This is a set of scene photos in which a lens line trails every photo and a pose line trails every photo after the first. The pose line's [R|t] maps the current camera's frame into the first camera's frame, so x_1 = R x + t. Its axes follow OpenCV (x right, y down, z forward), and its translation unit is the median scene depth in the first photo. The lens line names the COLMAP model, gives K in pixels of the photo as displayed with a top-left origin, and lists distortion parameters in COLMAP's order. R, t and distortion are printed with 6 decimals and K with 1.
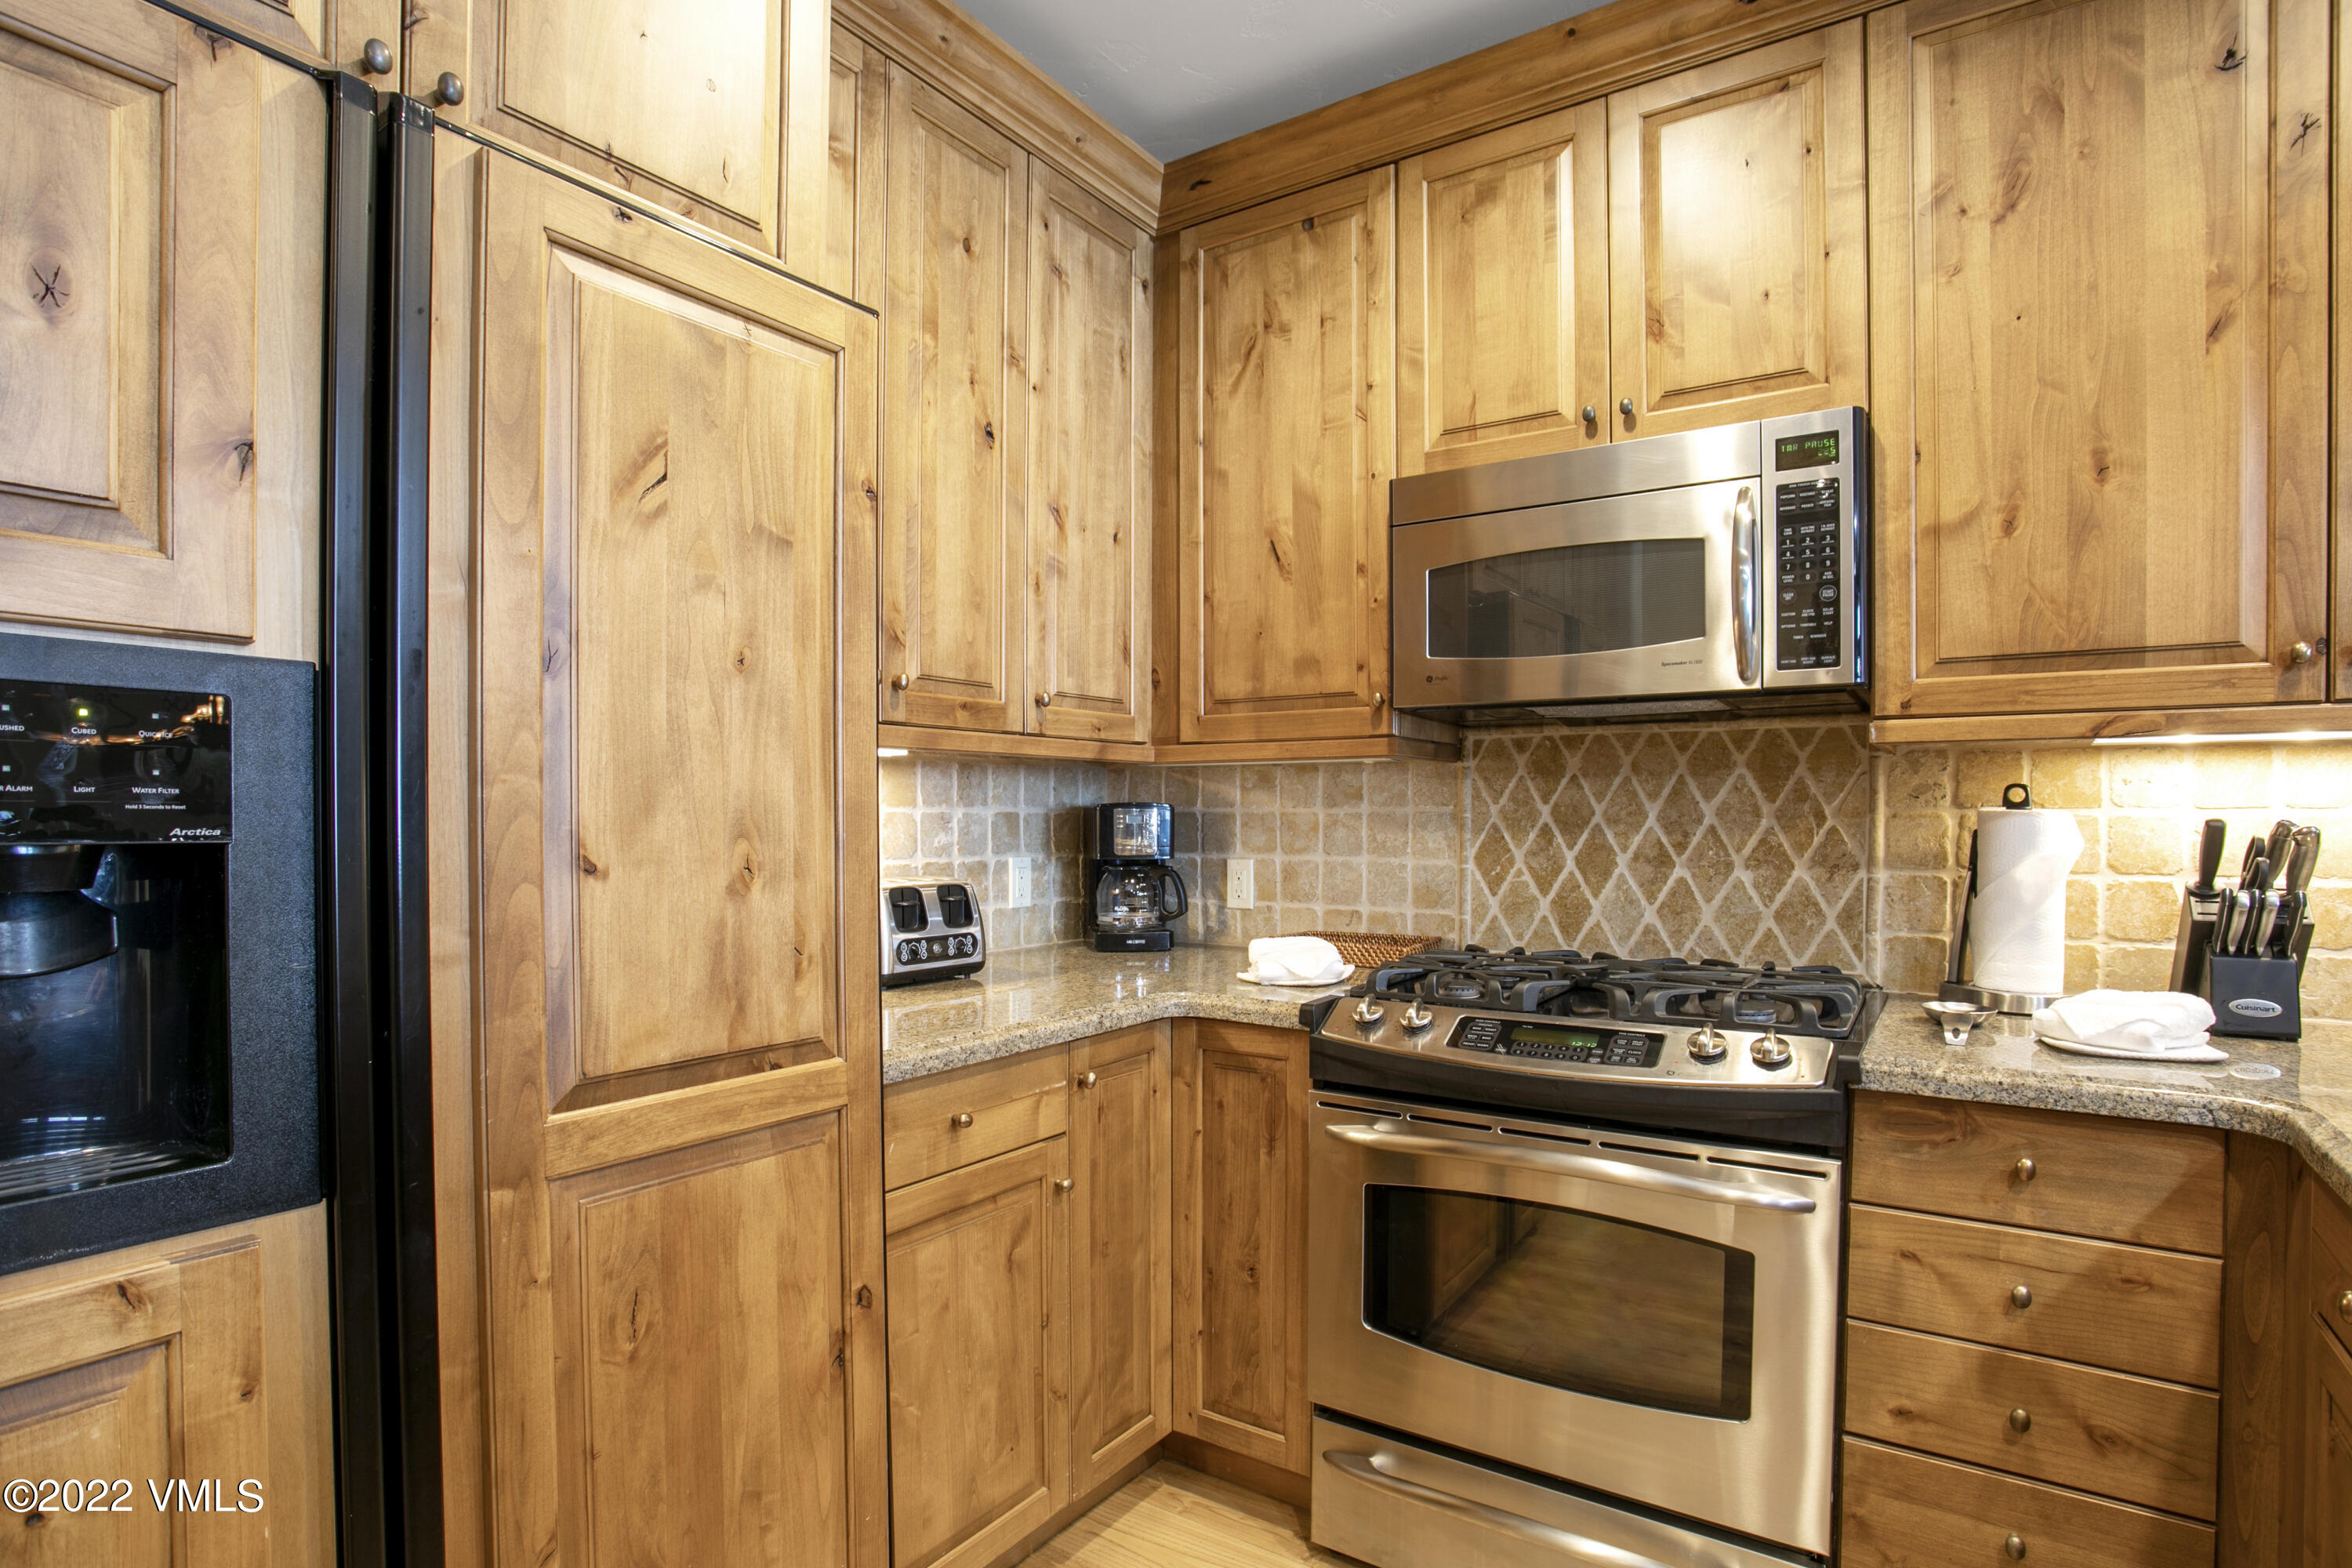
lens RADIAL K [[1179.2, 0, 1195.7], [0, 1179.2, 836.8], [0, 0, 1]] dist [-0.074144, 0.033633]
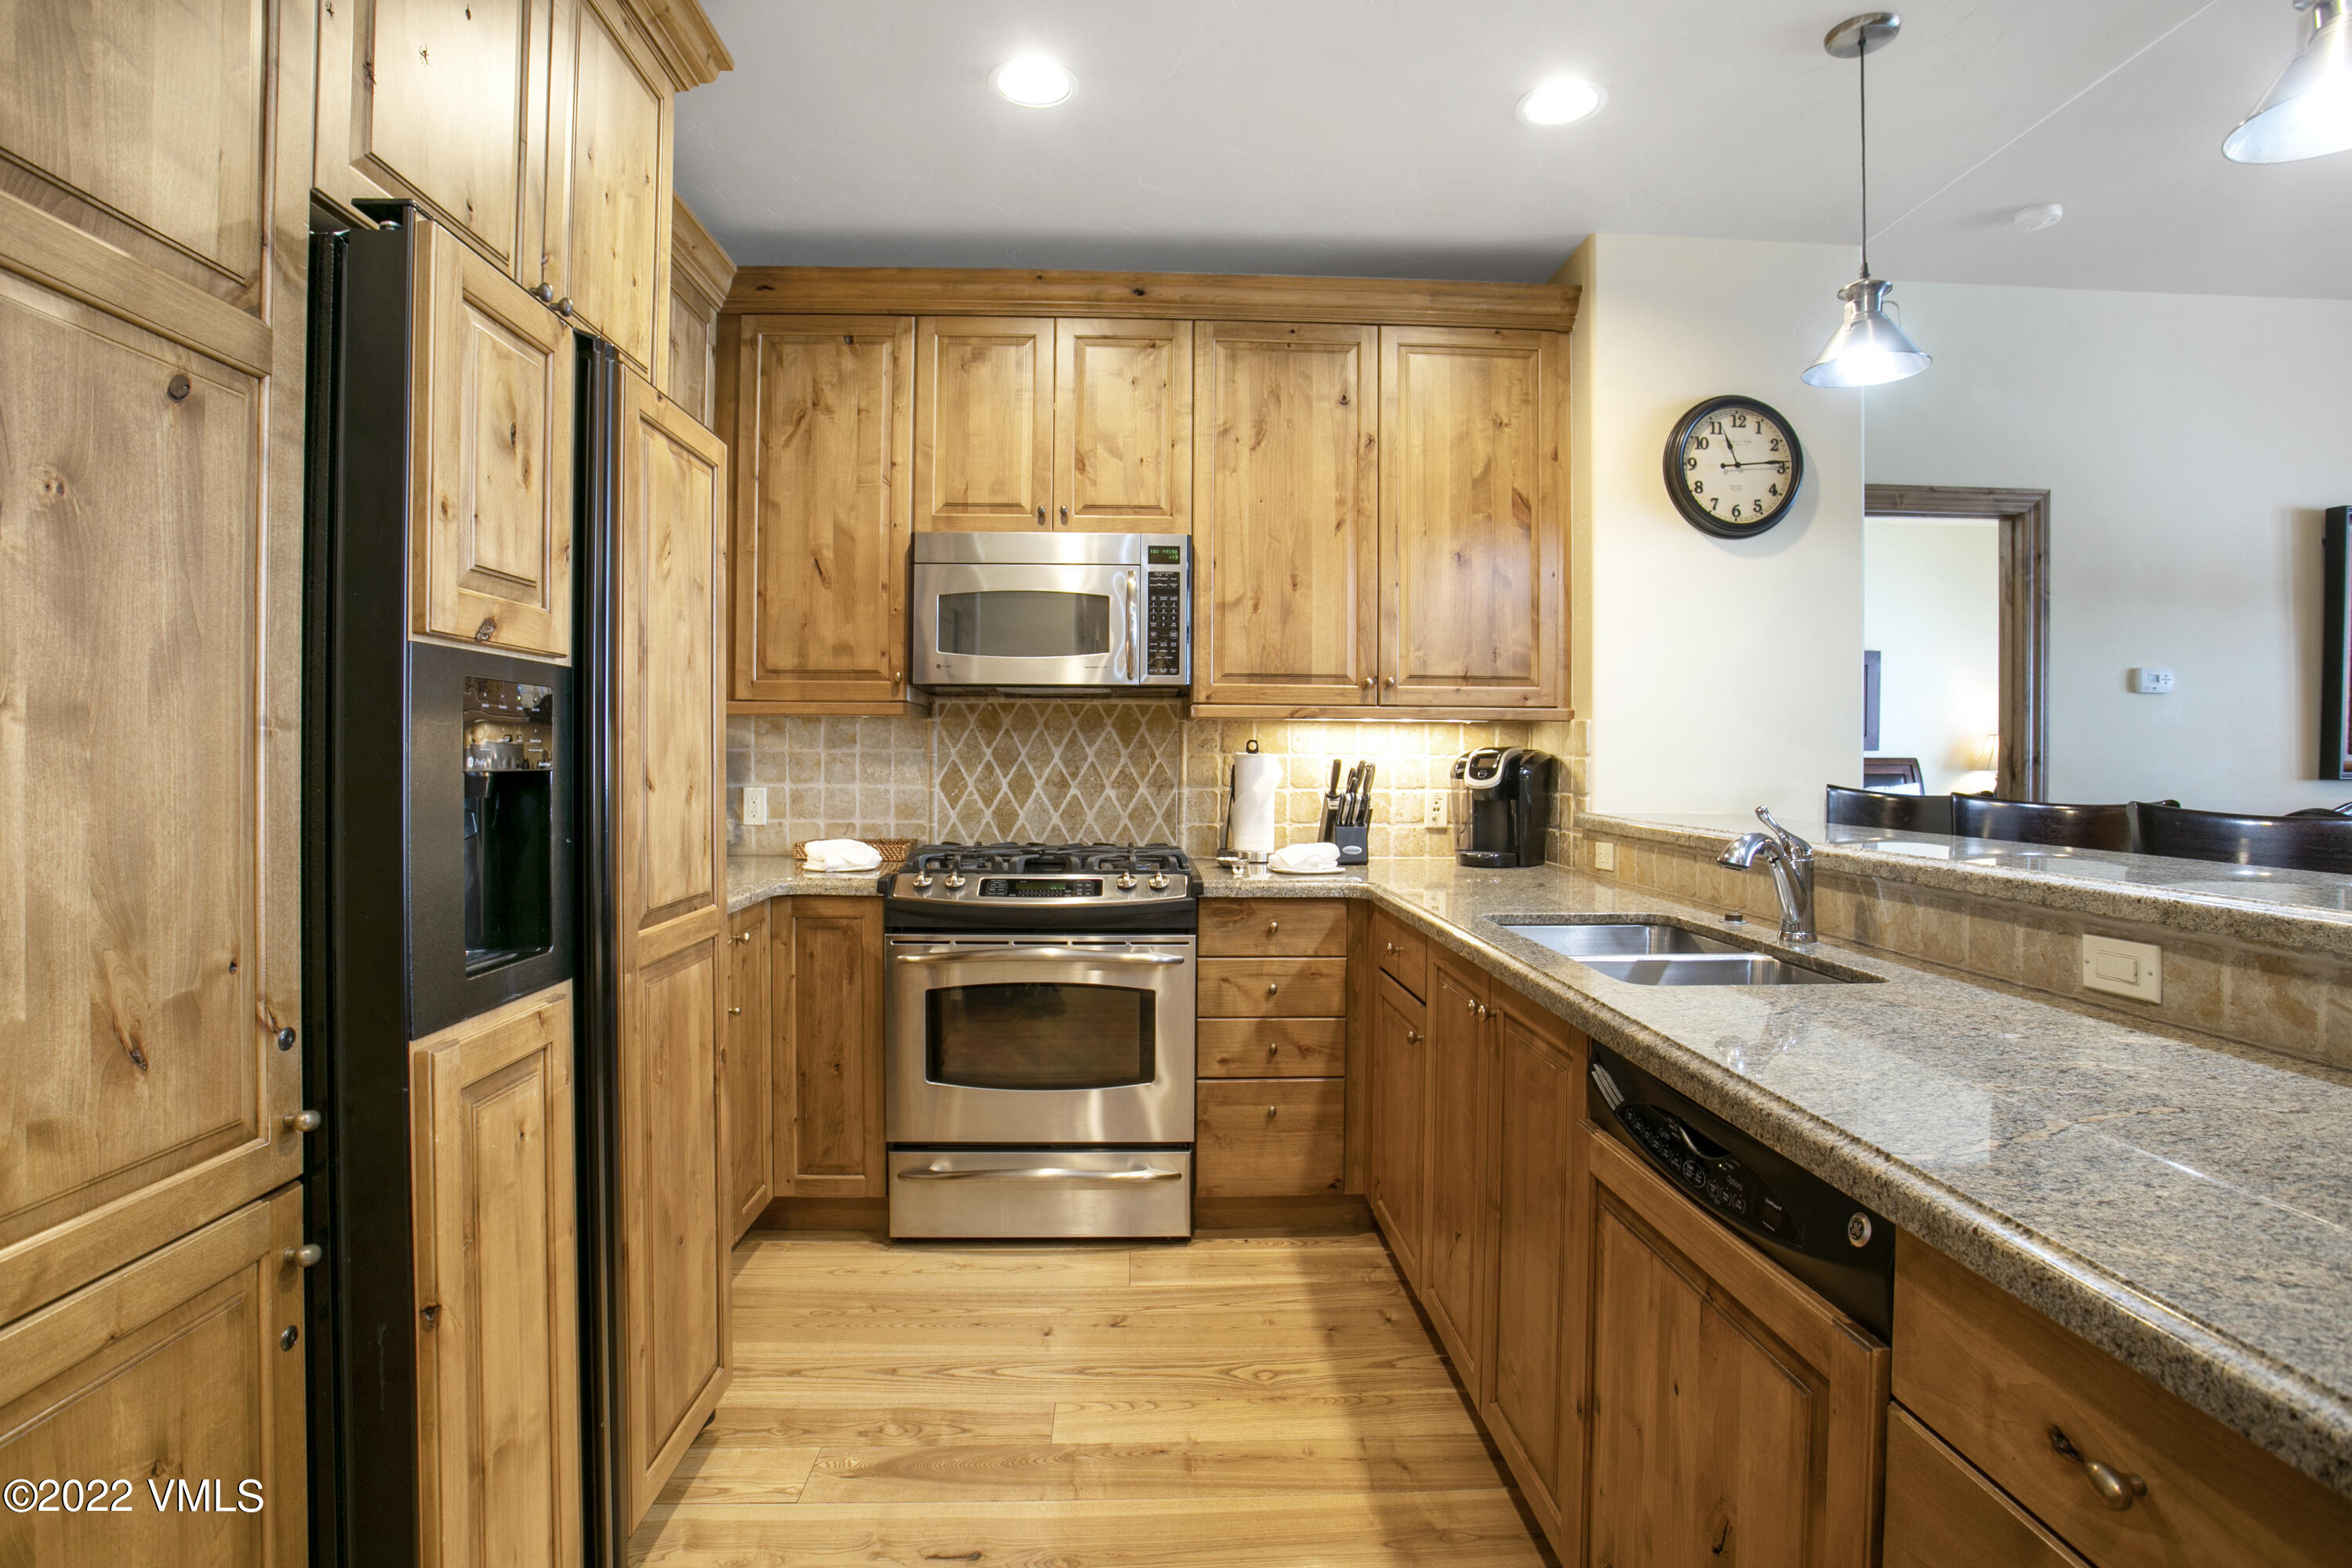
lens RADIAL K [[1166.1, 0, 1178.4], [0, 1166.1, 768.3], [0, 0, 1]] dist [-0.065408, 0.028563]
pose [[0.808002, -0.001904, 0.589177, -0.459873], [0.004233, 0.999988, -0.002574, 0.003973], [-0.589165, 0.004574, 0.808000, -0.425997]]
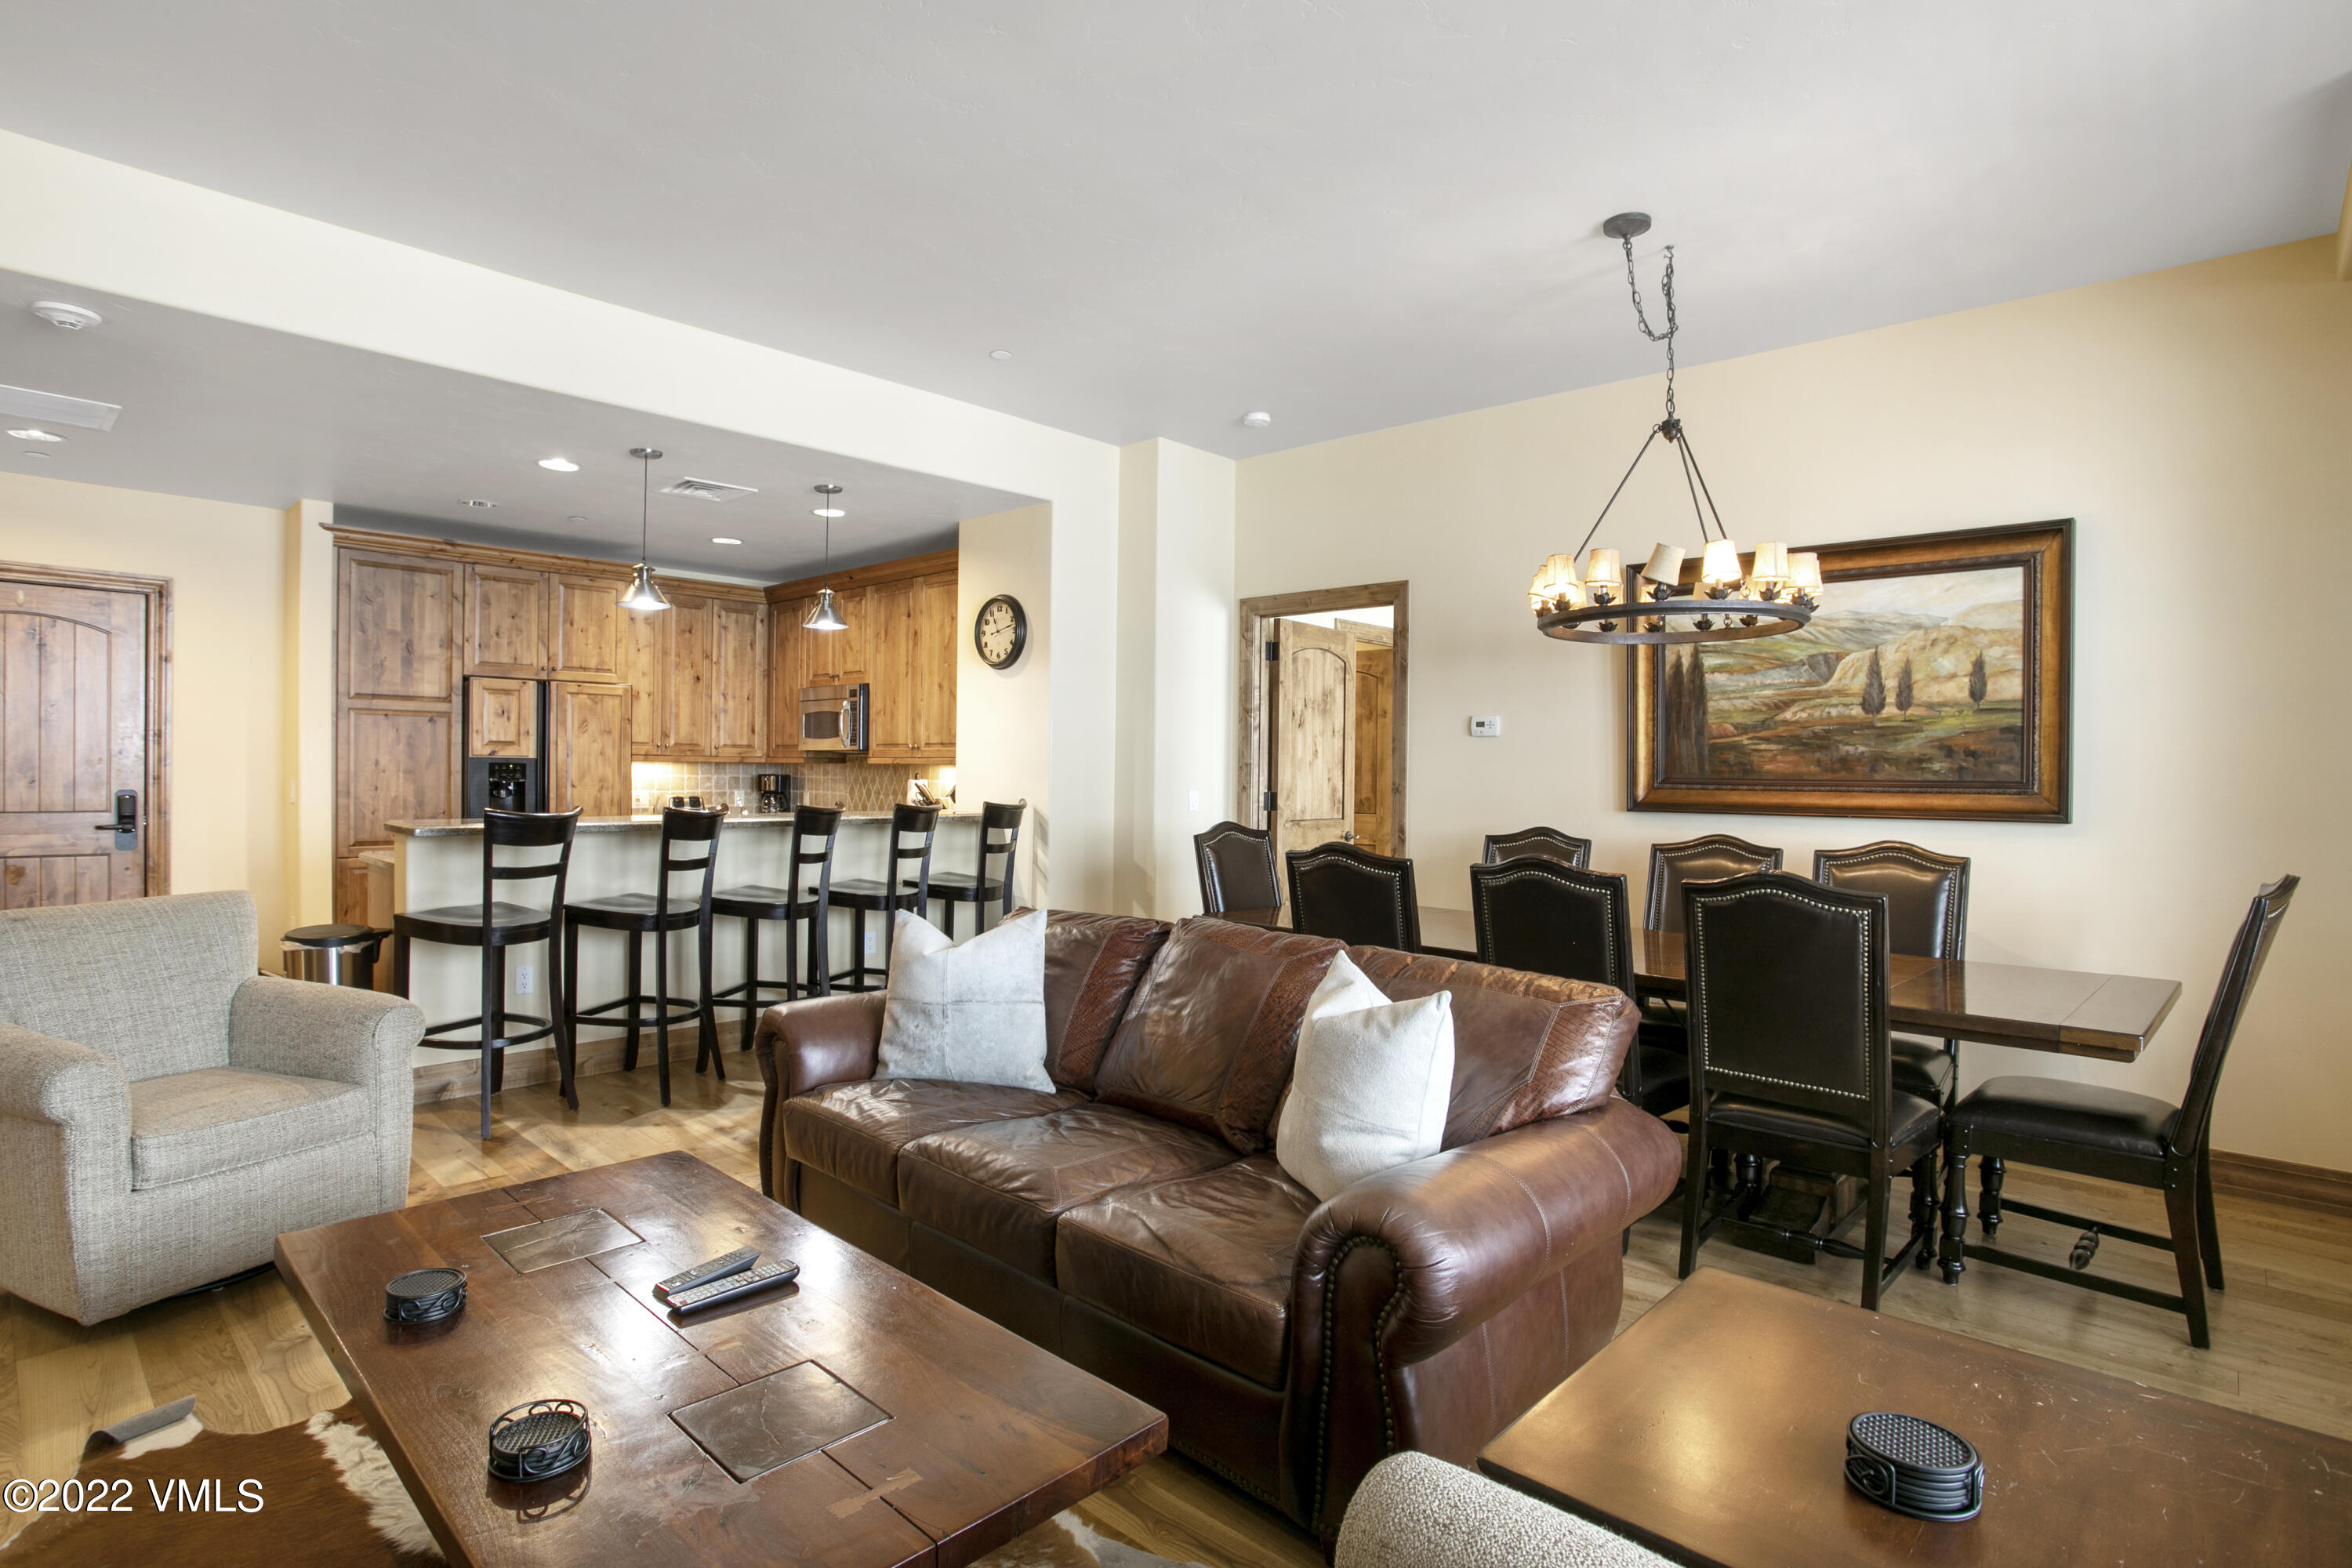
lens RADIAL K [[1155.6, 0, 1176.0], [0, 1155.6, 784.0], [0, 0, 1]] dist [-0.083526, 0.038894]
pose [[0.987189, 0.014386, -0.158906, 2.043099], [-0.015484, 0.999864, -0.005670, -0.001339], [0.158803, 0.008058, 0.987277, -2.532724]]
